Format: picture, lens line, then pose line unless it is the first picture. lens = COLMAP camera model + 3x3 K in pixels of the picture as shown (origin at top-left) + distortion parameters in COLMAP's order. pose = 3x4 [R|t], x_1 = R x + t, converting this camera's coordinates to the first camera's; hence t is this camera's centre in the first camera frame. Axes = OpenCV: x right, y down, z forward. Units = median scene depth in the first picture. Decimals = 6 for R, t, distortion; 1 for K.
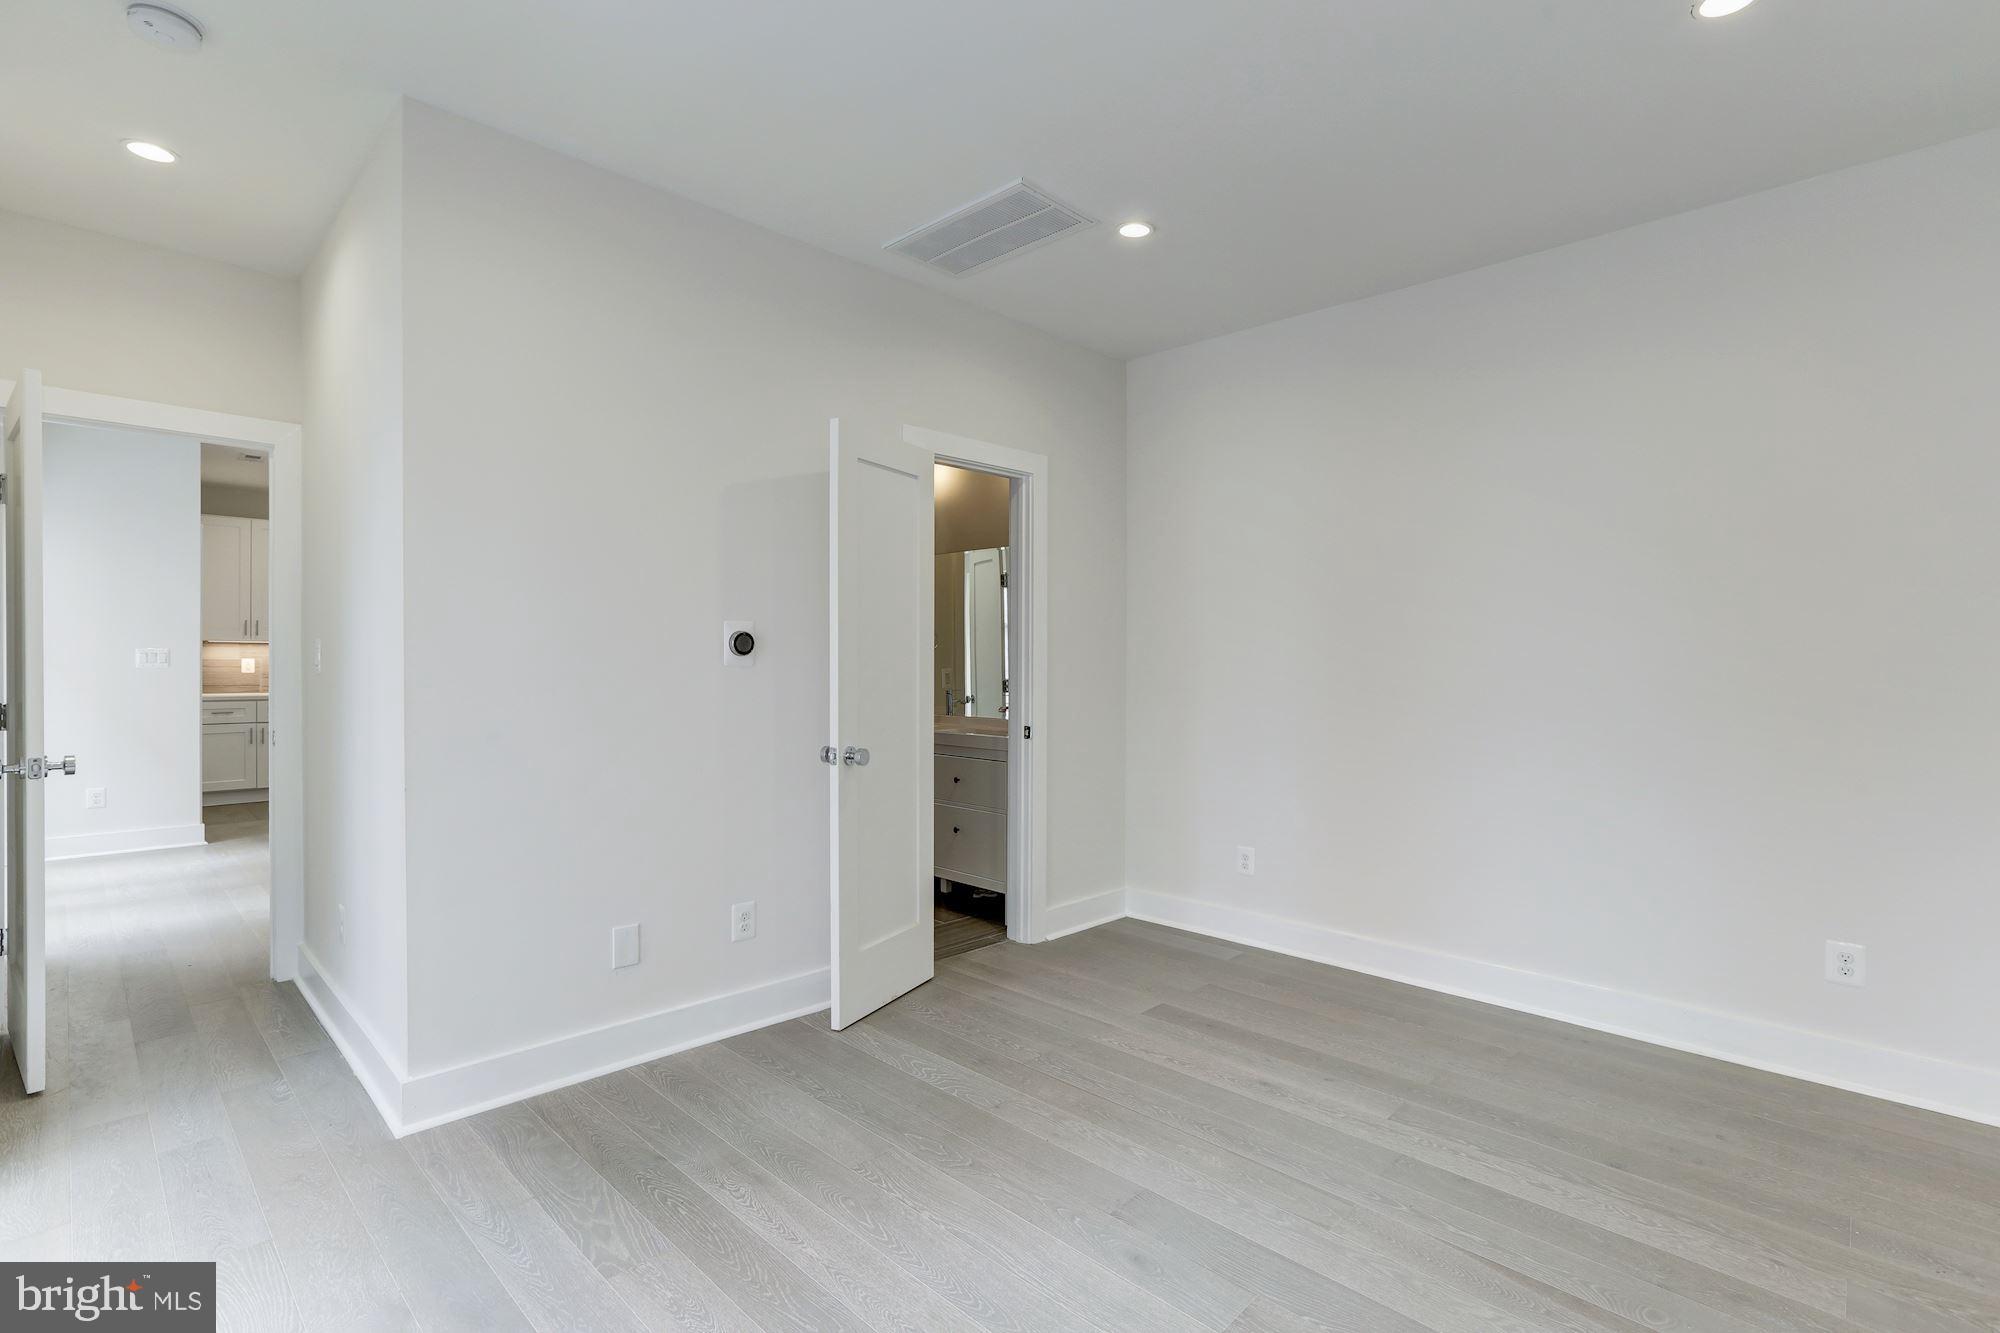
lens RADIAL K [[919.4, 0, 1000.0], [0, 919.4, 666.5], [0, 0, 1]] dist [-0.035626, 0.020196]
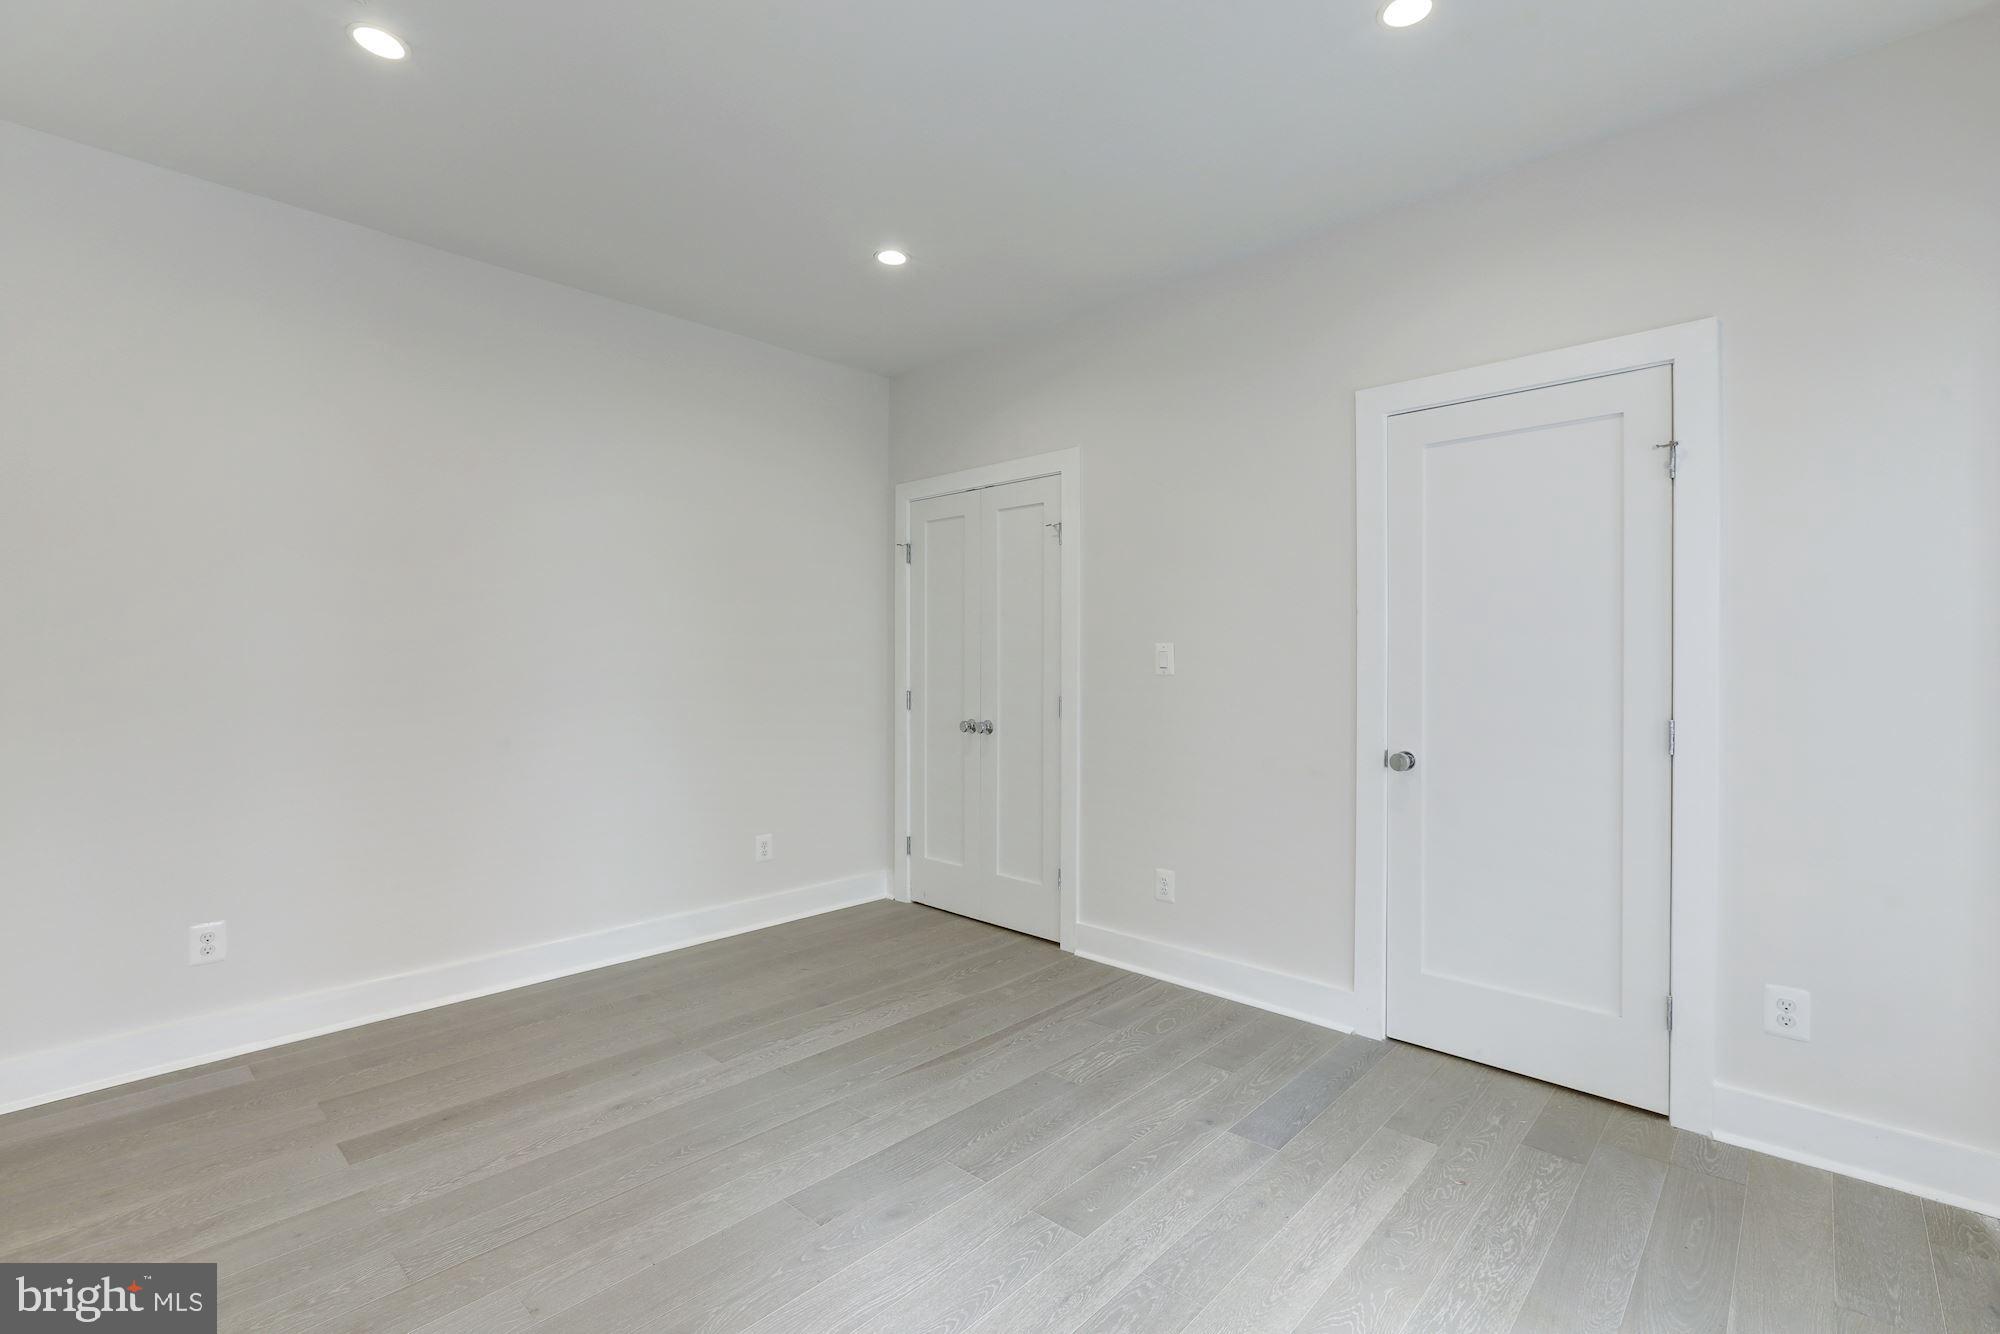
lens RADIAL K [[908.0, 0, 983.0], [0, 908.0, 664.0], [0, 0, 1]] dist [-0.034854, 0.020071]
pose [[-0.006766, -0.012346, 0.999901, -0.623661], [0.007528, 0.999895, 0.012397, -0.006937], [-0.999949, 0.007611, -0.006673, 0.618983]]
